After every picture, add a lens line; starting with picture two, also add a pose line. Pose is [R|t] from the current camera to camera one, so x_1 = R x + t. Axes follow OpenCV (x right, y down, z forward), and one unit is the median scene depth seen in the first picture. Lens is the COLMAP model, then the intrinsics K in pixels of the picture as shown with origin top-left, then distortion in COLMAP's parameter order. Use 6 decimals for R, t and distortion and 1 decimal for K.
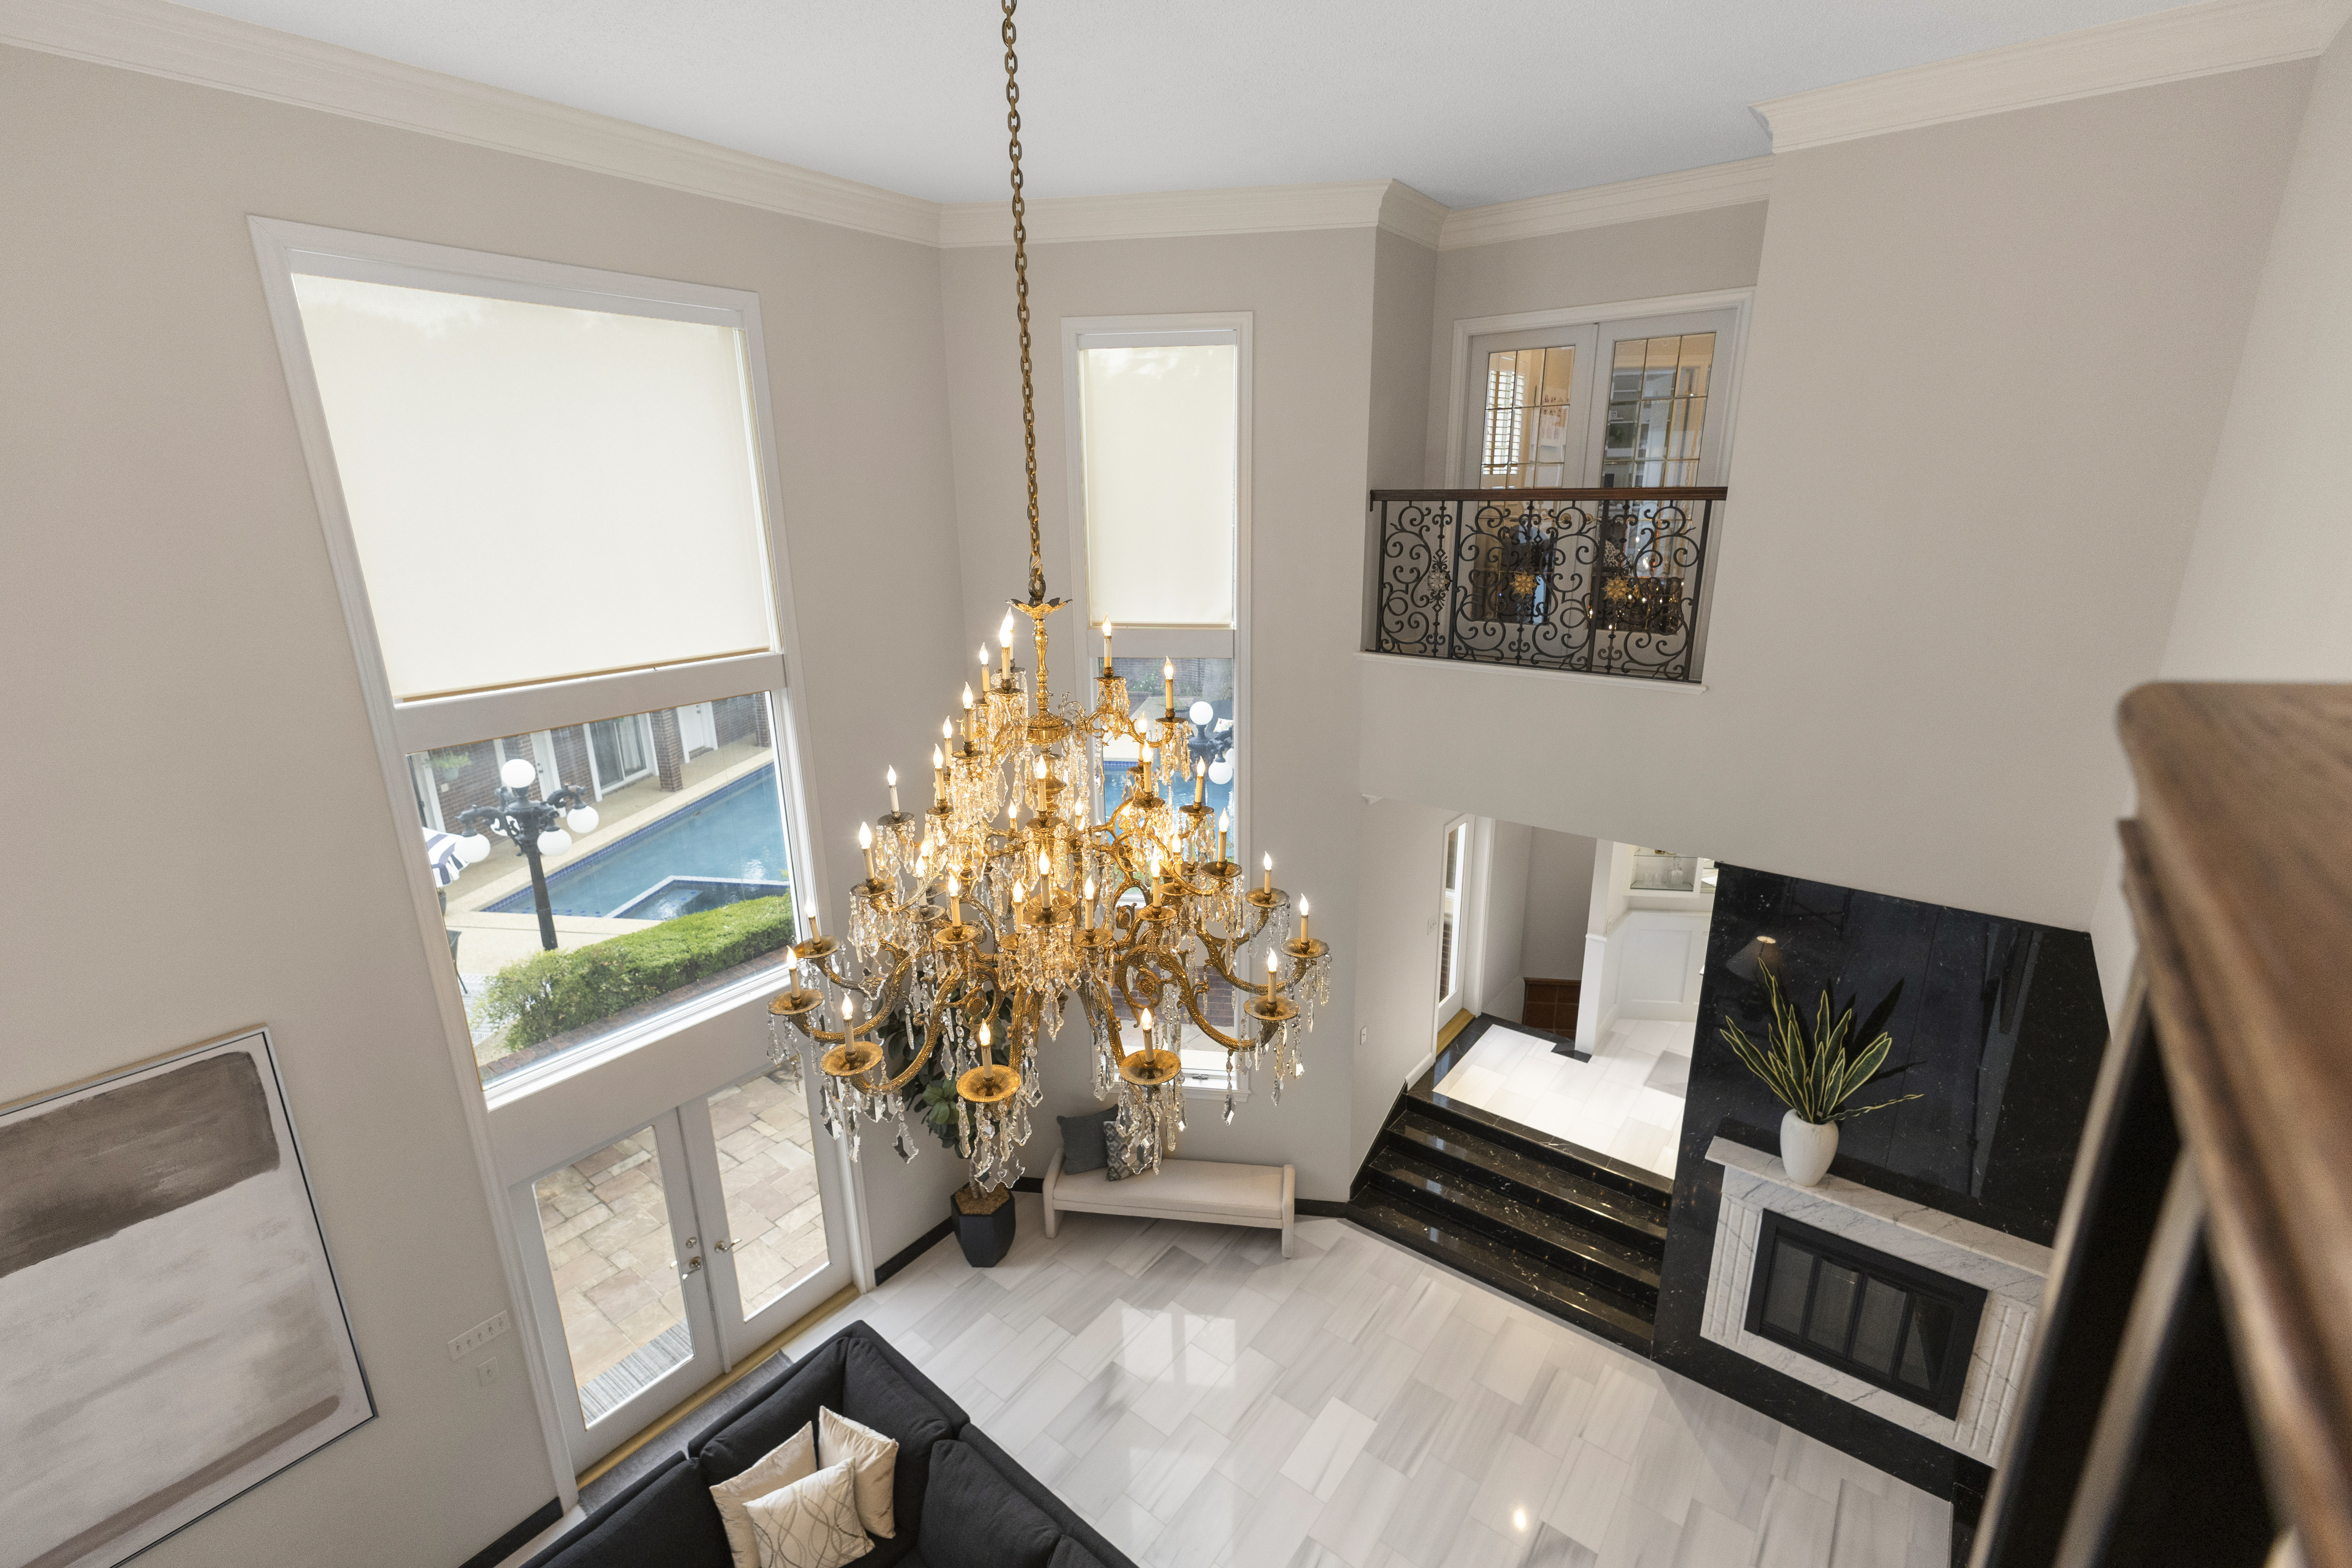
lens RADIAL K [[994.2, 0, 1176.0], [0, 994.2, 784.0], [0, 0, 1]] dist [0.011803, -0.006557]
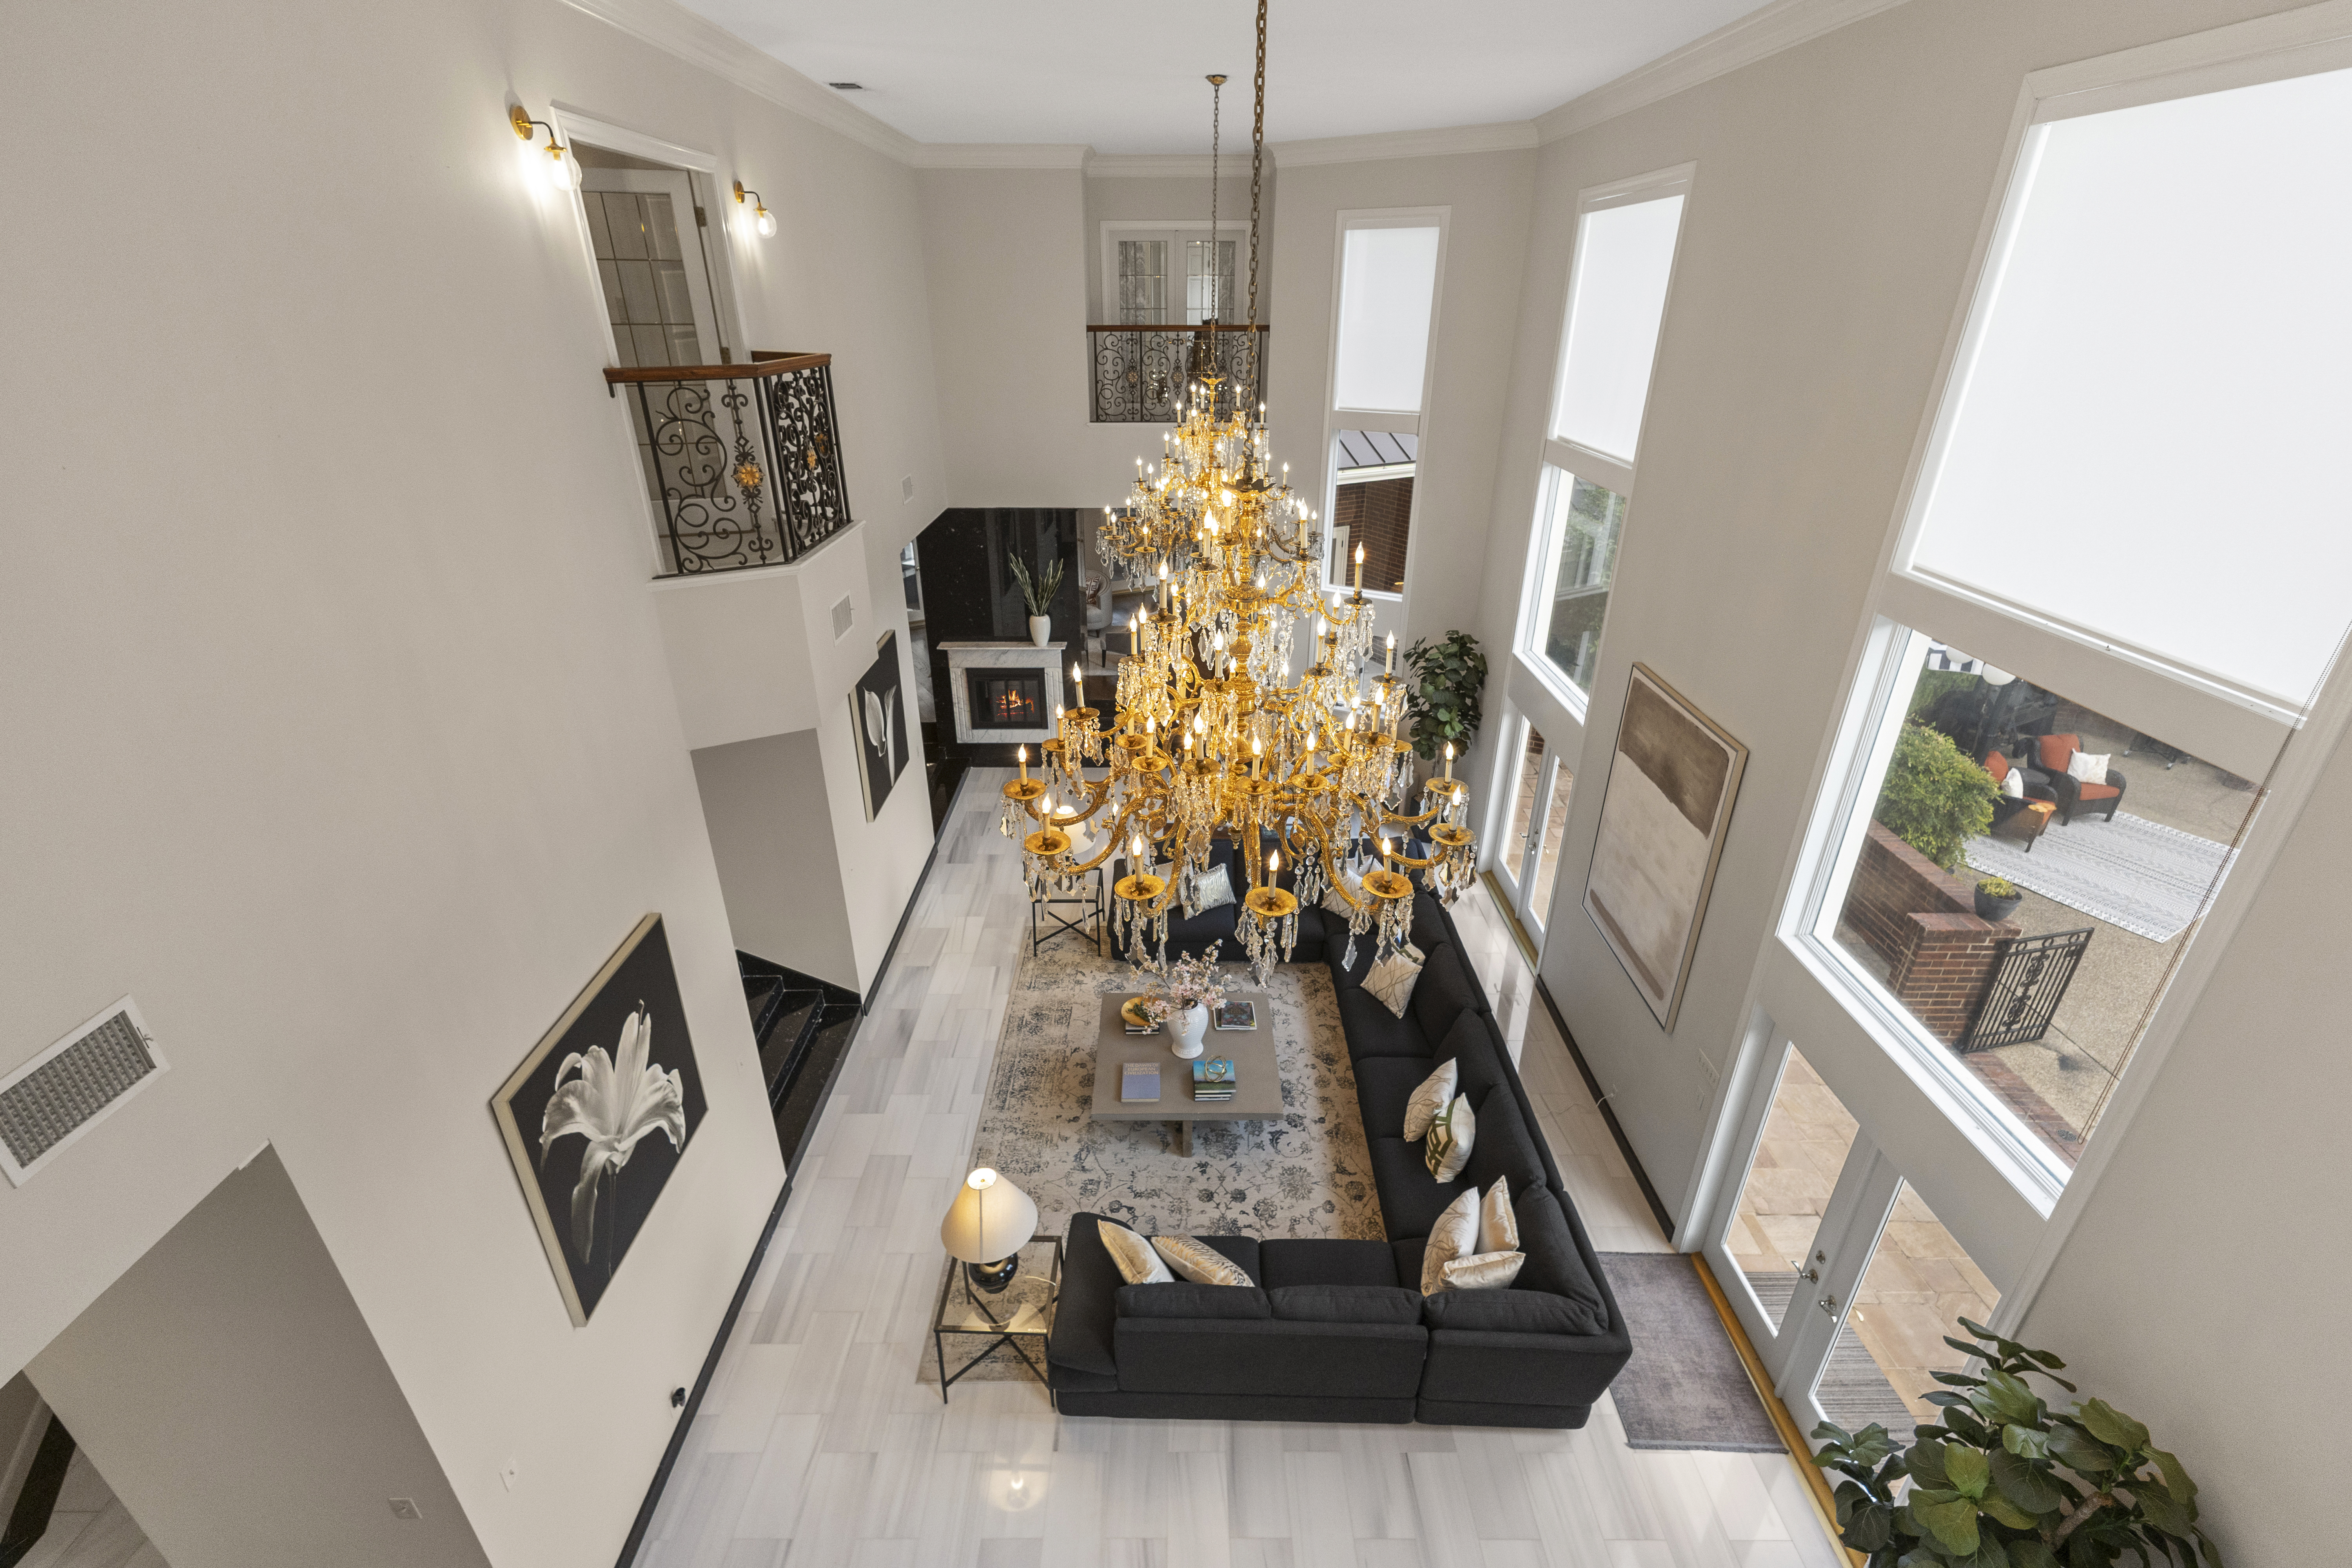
lens RADIAL K [[999.7, 0, 1173.9], [0, 999.7, 766.0], [0, 0, 1]] dist [0.002442, 0.000582]
pose [[-0.791915, 0.269090, -0.548144, 0.355559], [-0.156722, 0.778031, 0.608363, -0.342107], [0.590178, 0.567678, -0.573962, 0.995645]]
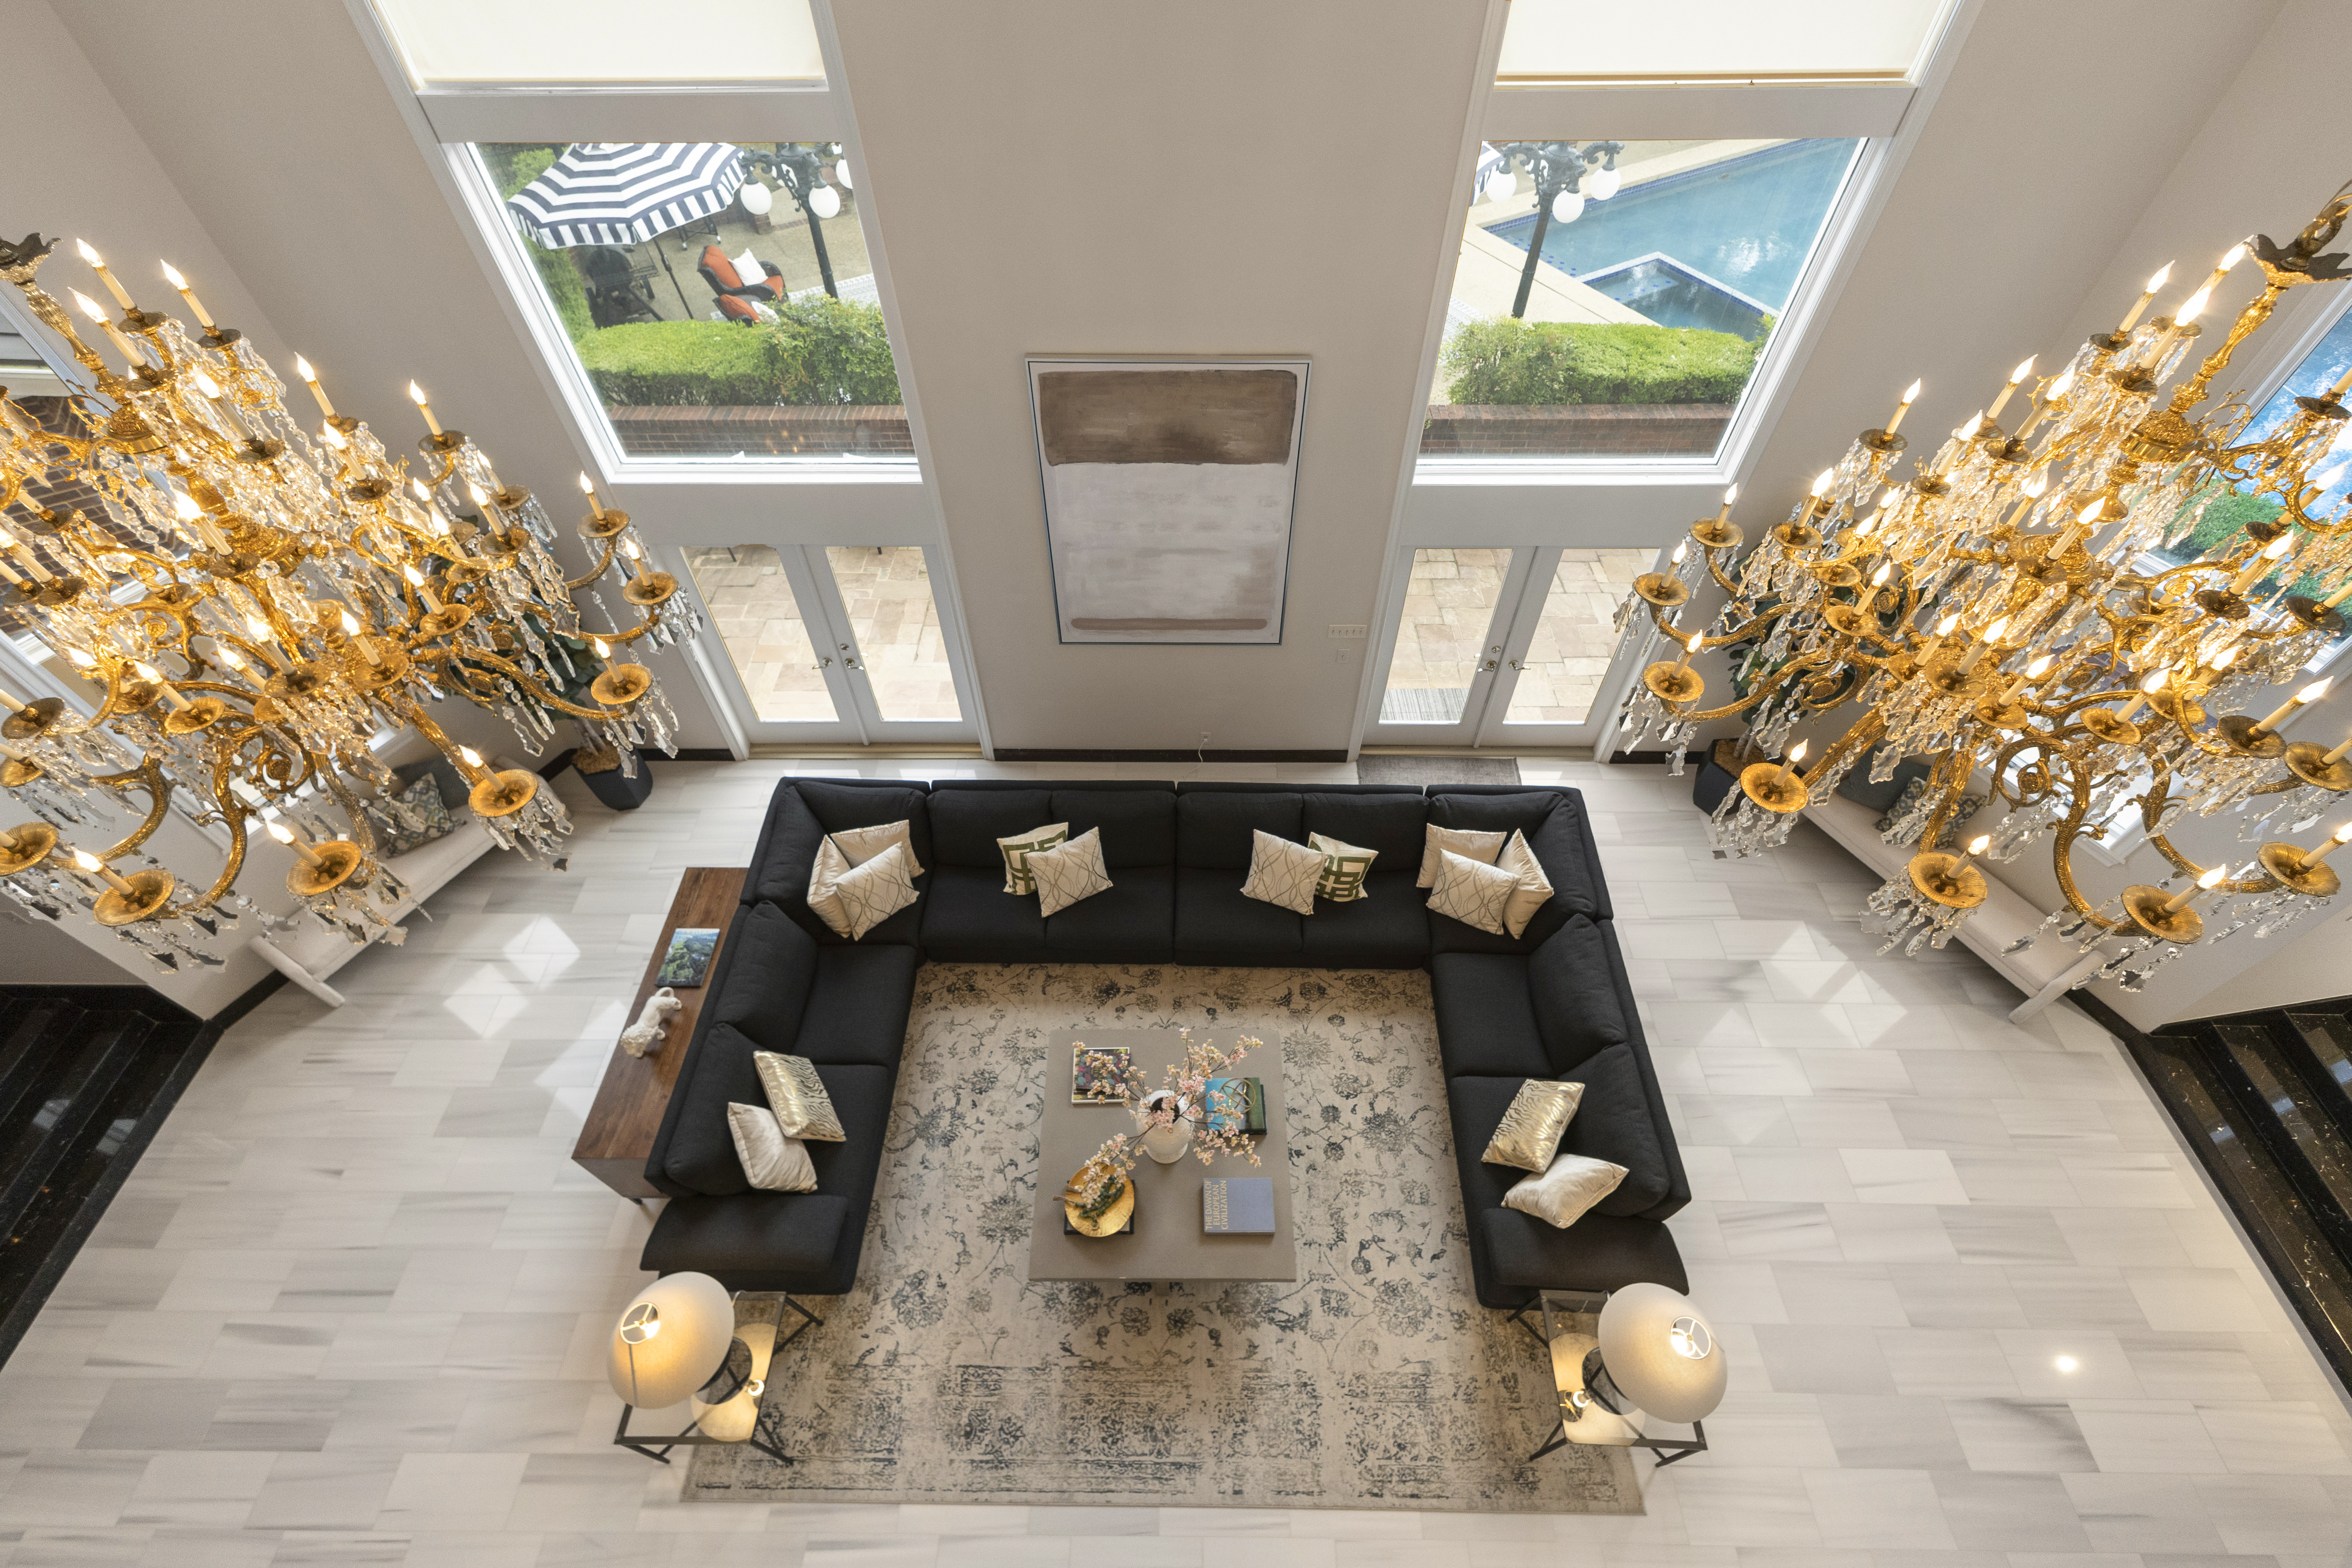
lens RADIAL K [[994.2, 0, 1176.0], [0, 994.2, 784.0], [0, 0, 1]] dist [0.011803, -0.006557]
pose [[0.603209, 0.617757, -0.504495, -0.022114], [-0.219955, 0.736846, 0.639279, -0.100604], [0.766654, -0.274653, 0.580351, -0.021460]]
